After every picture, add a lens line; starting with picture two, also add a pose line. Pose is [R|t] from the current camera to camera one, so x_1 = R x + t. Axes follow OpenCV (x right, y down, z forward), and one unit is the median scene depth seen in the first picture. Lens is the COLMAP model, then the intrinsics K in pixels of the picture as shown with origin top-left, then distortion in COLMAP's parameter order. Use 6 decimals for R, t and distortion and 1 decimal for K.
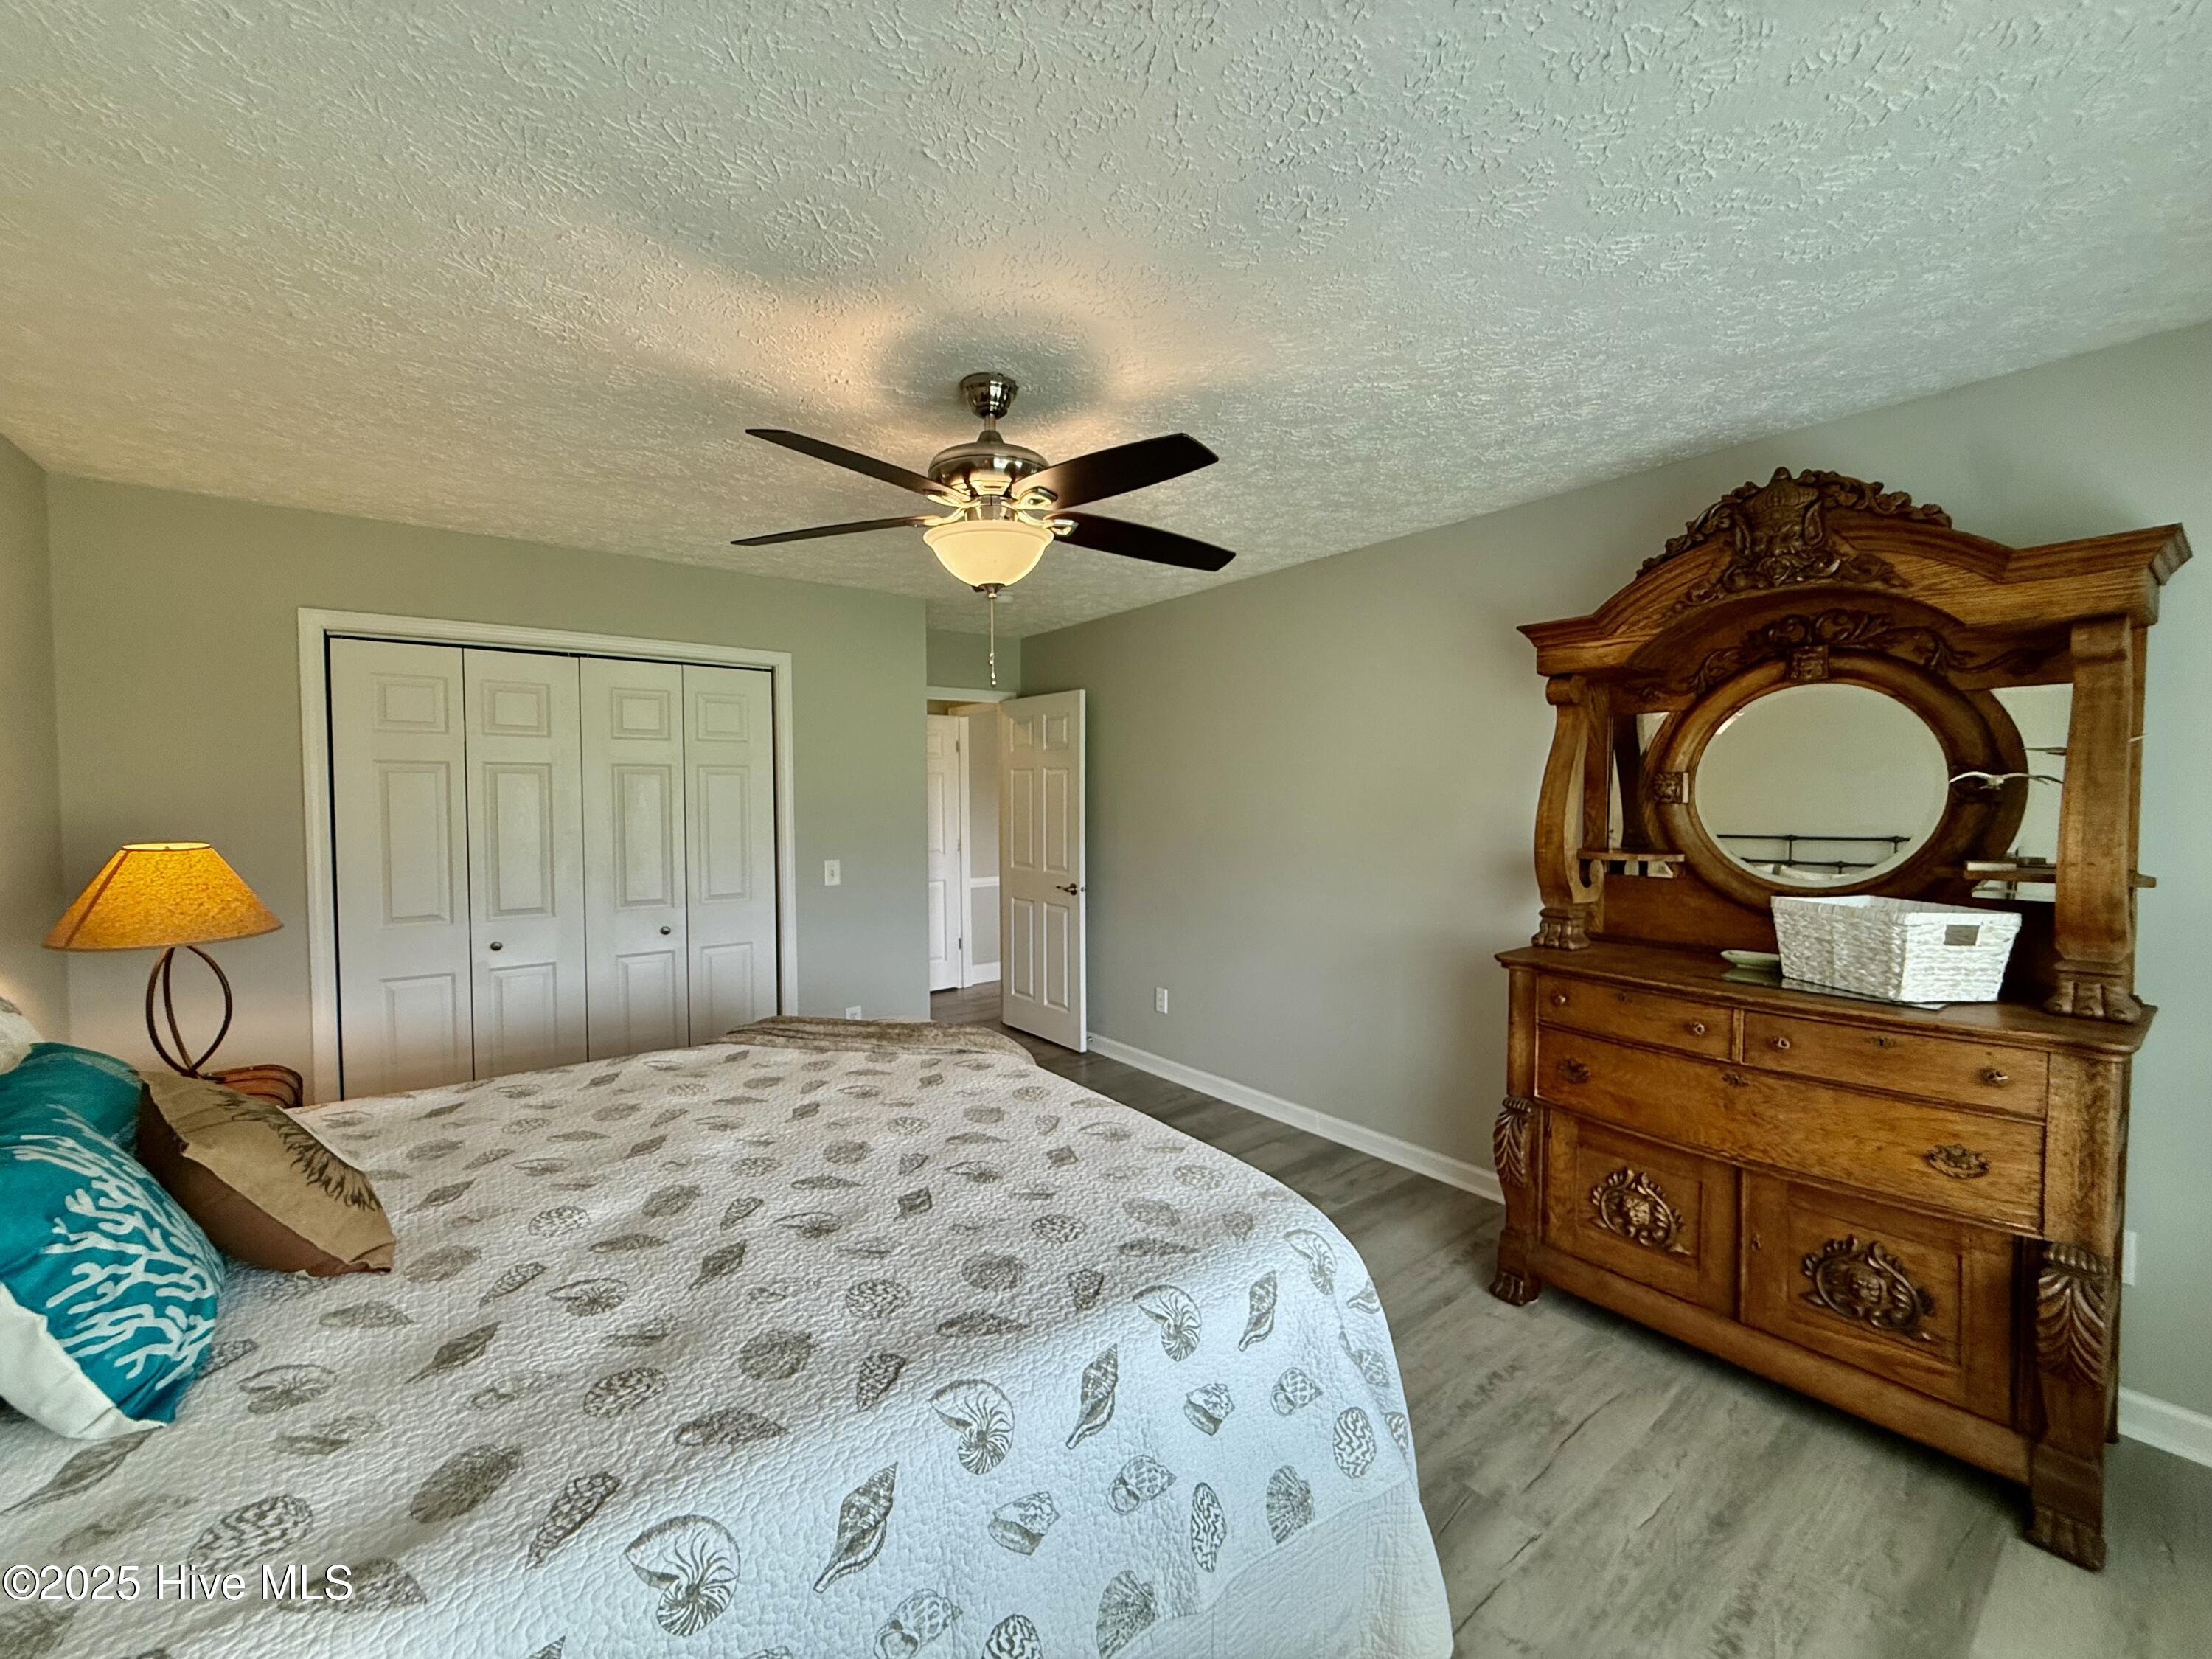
lens RADIAL K [[881.4, 0, 1099.8], [0, 881.4, 831.7], [0, 0, 1]] dist [-0.002155, -0.000088]
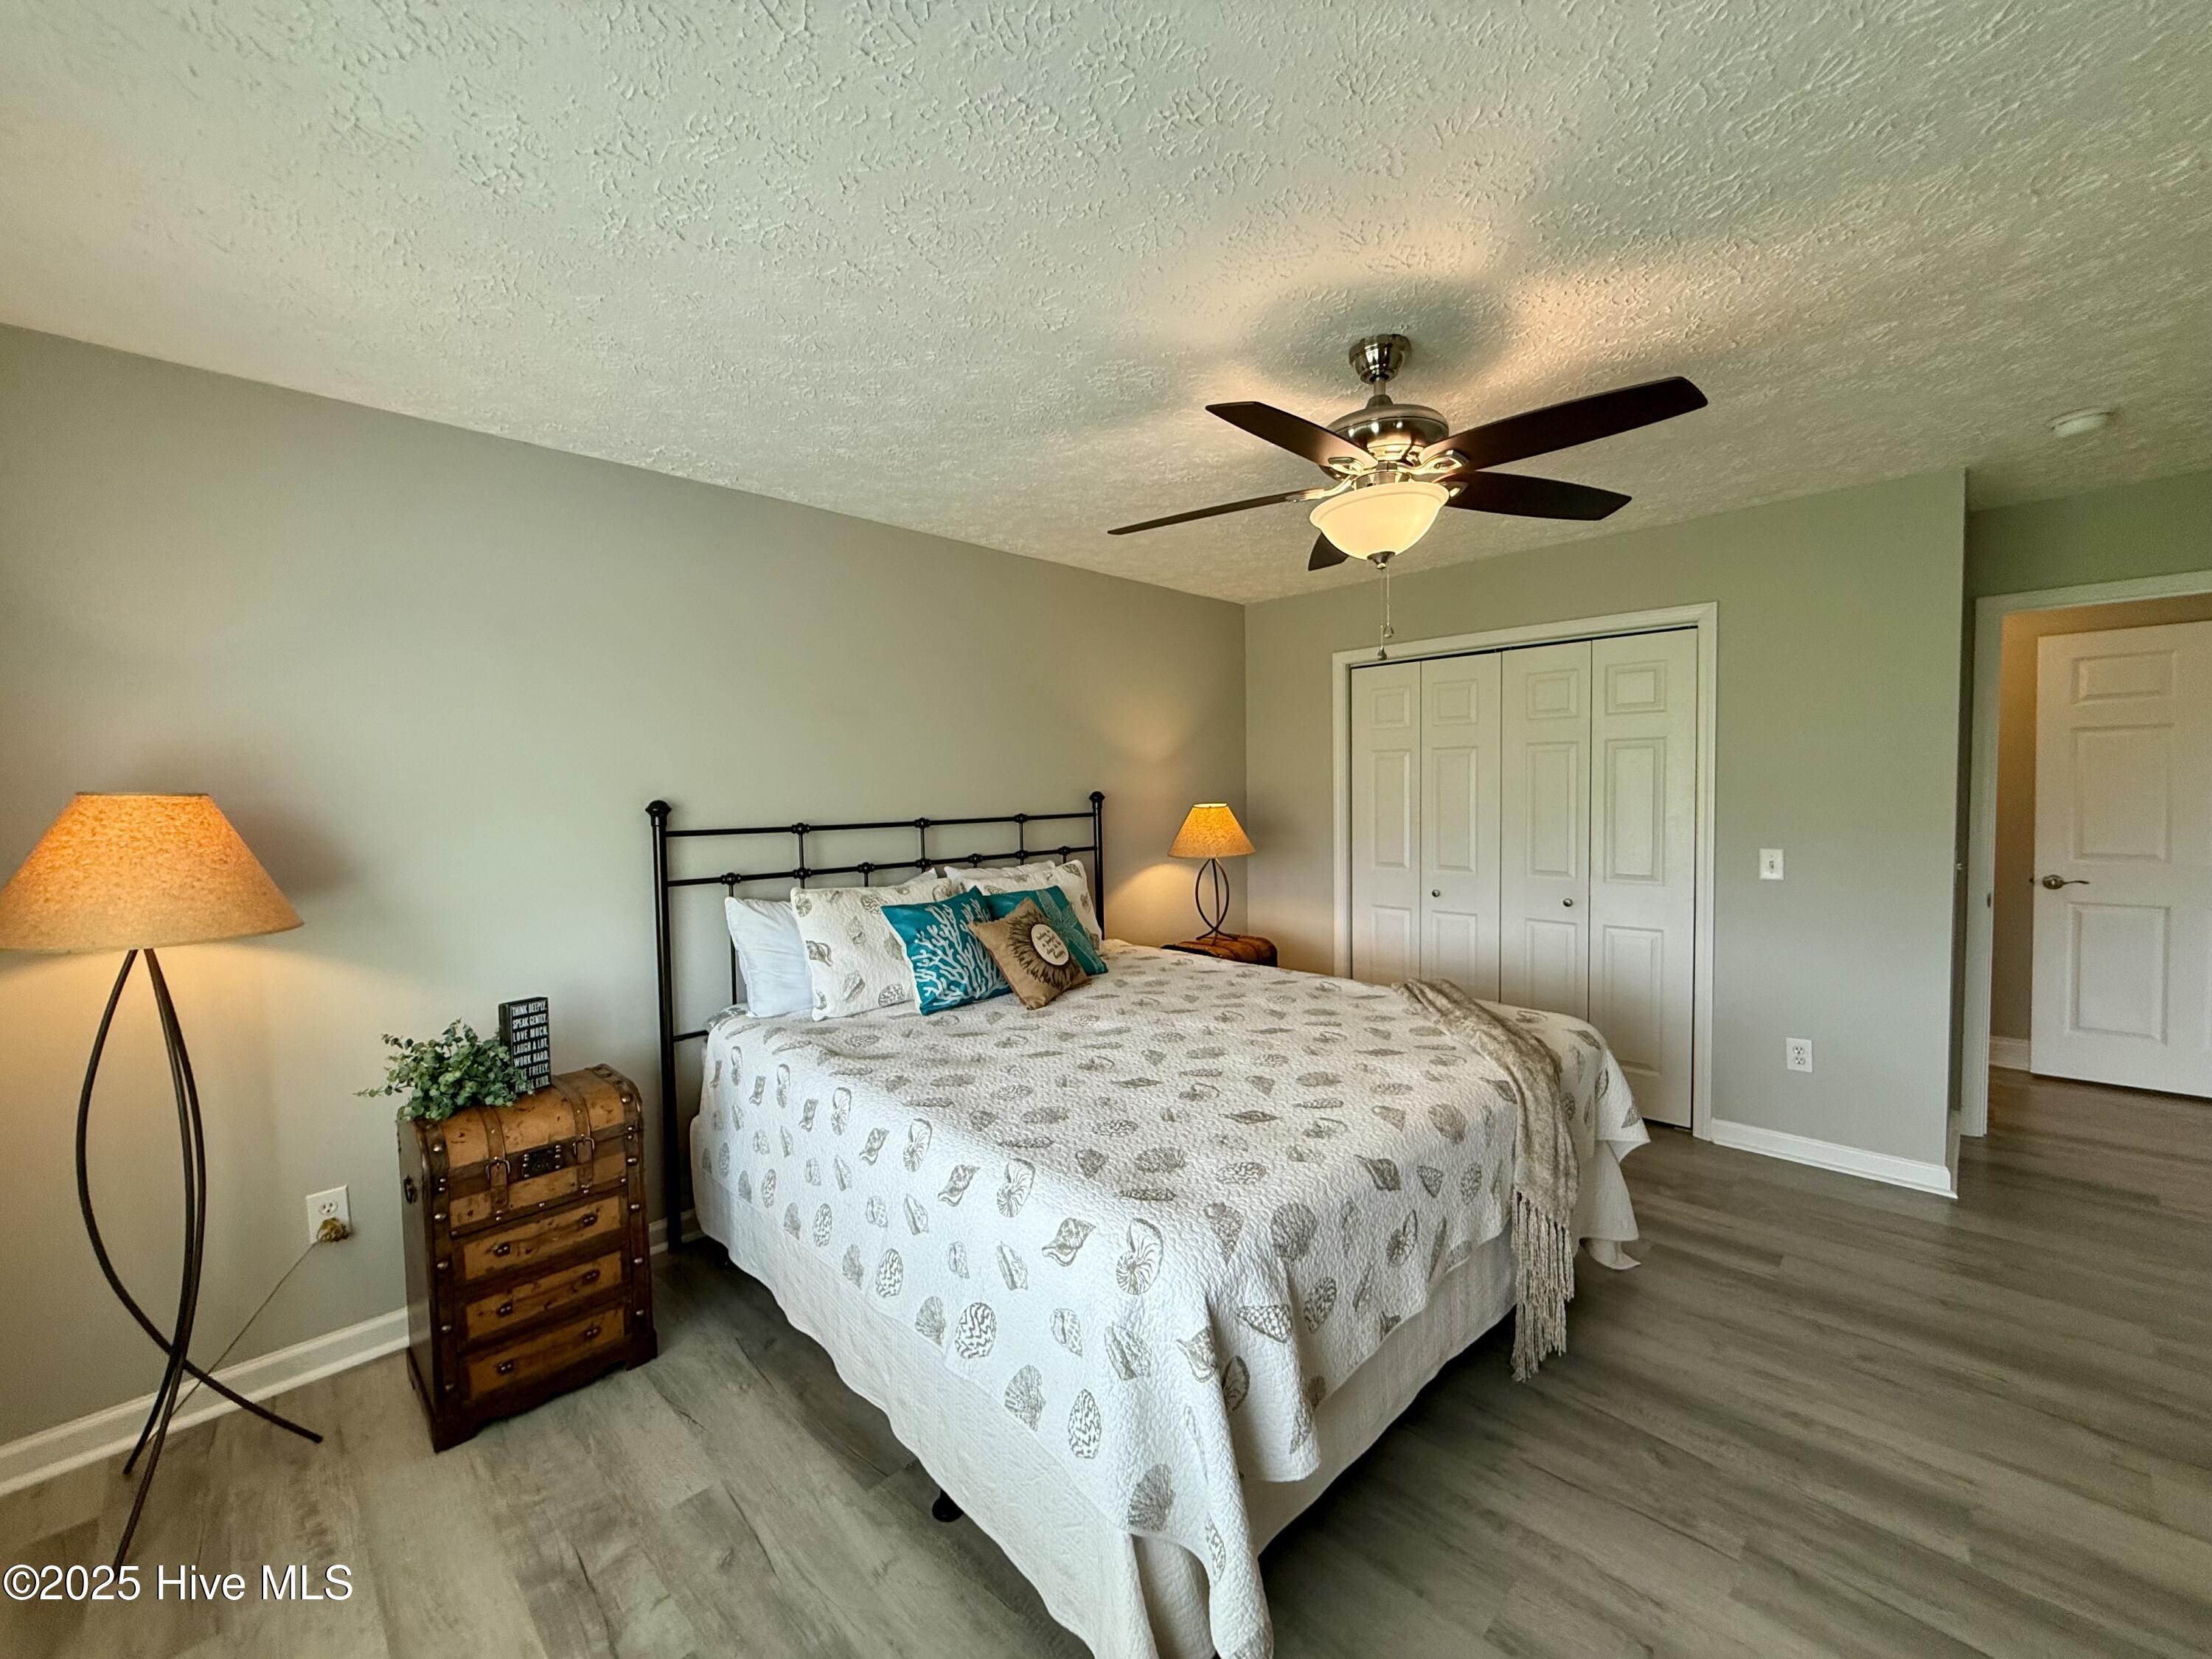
lens RADIAL K [[881.4, 0, 1102.6], [0, 881.4, 831.7], [0, 0, 1]] dist [-0.002155, -0.000088]
pose [[0.137406, 0.054239, -0.989029, 0.979622], [-0.023028, 0.998405, 0.051554, -0.023697], [0.990247, 0.015691, 0.138436, 0.685873]]
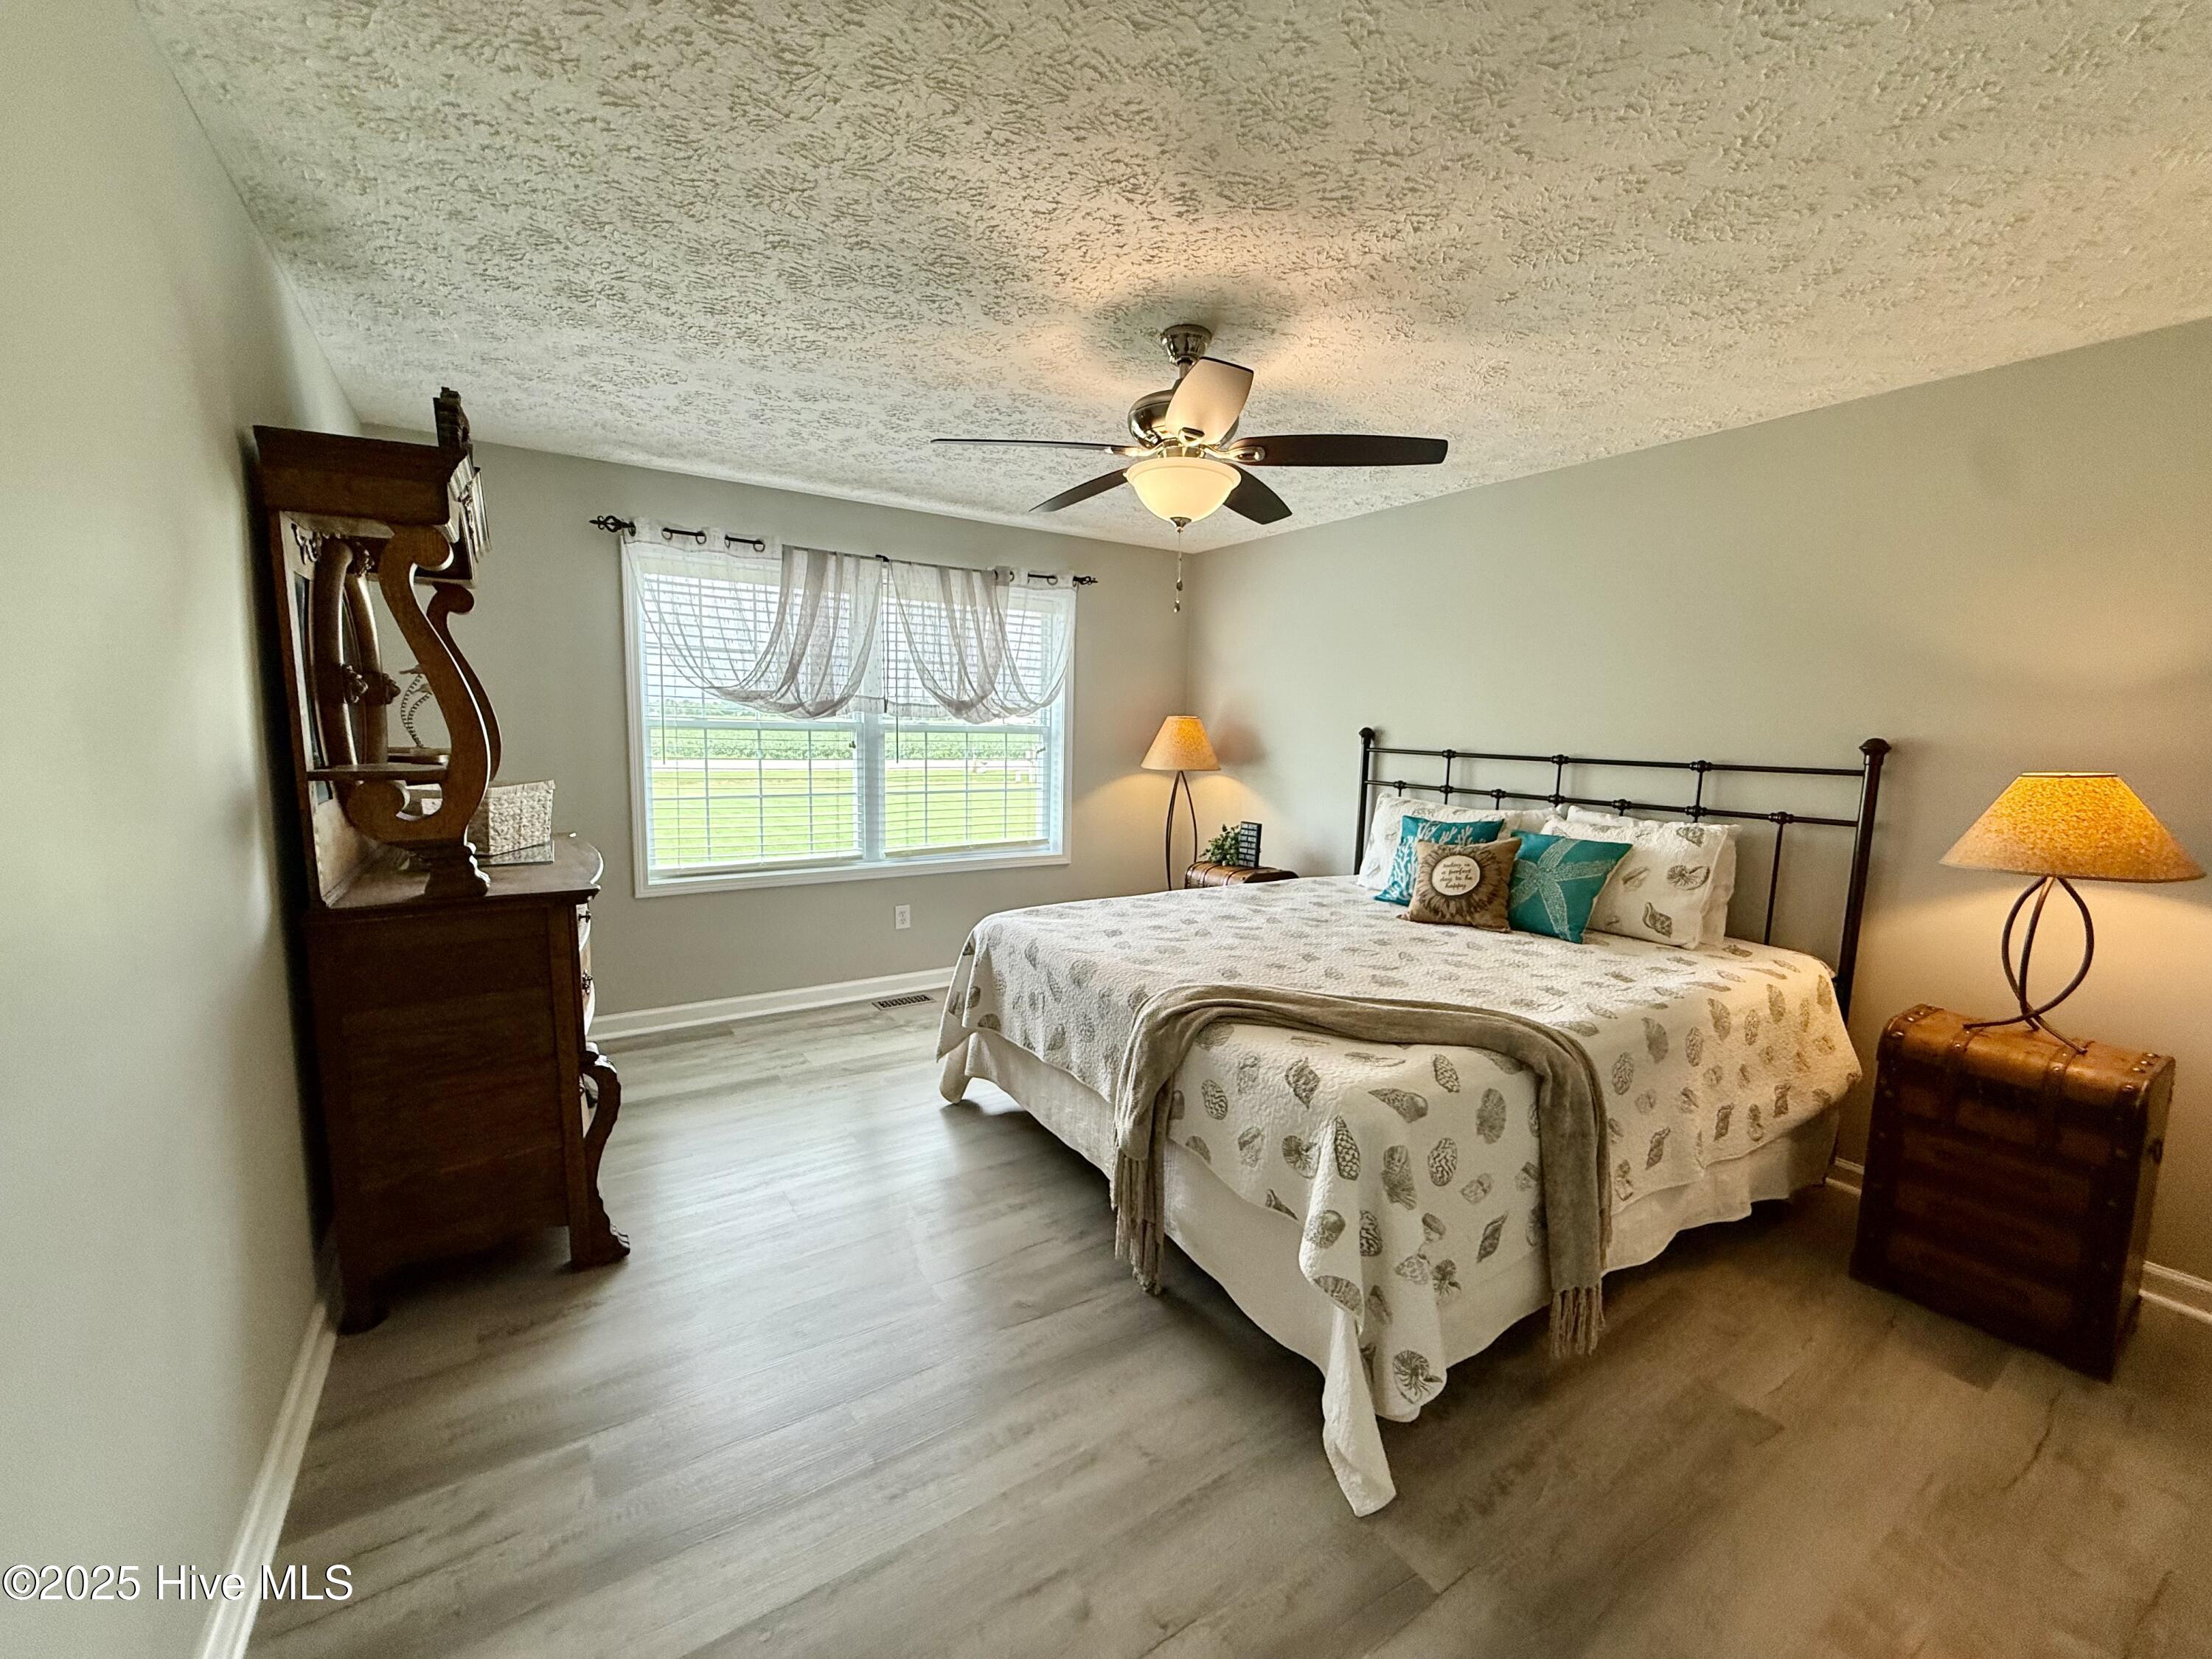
lens RADIAL K [[881.4, 0, 1099.0], [0, 881.4, 816.4], [0, 0, 1]] dist [-0.002155, -0.000088]
pose [[-0.997842, -0.011460, 0.064649, -0.120003], [-0.001667, 0.988755, 0.149532, -0.104466], [-0.065636, 0.149102, -0.986641, 2.680096]]
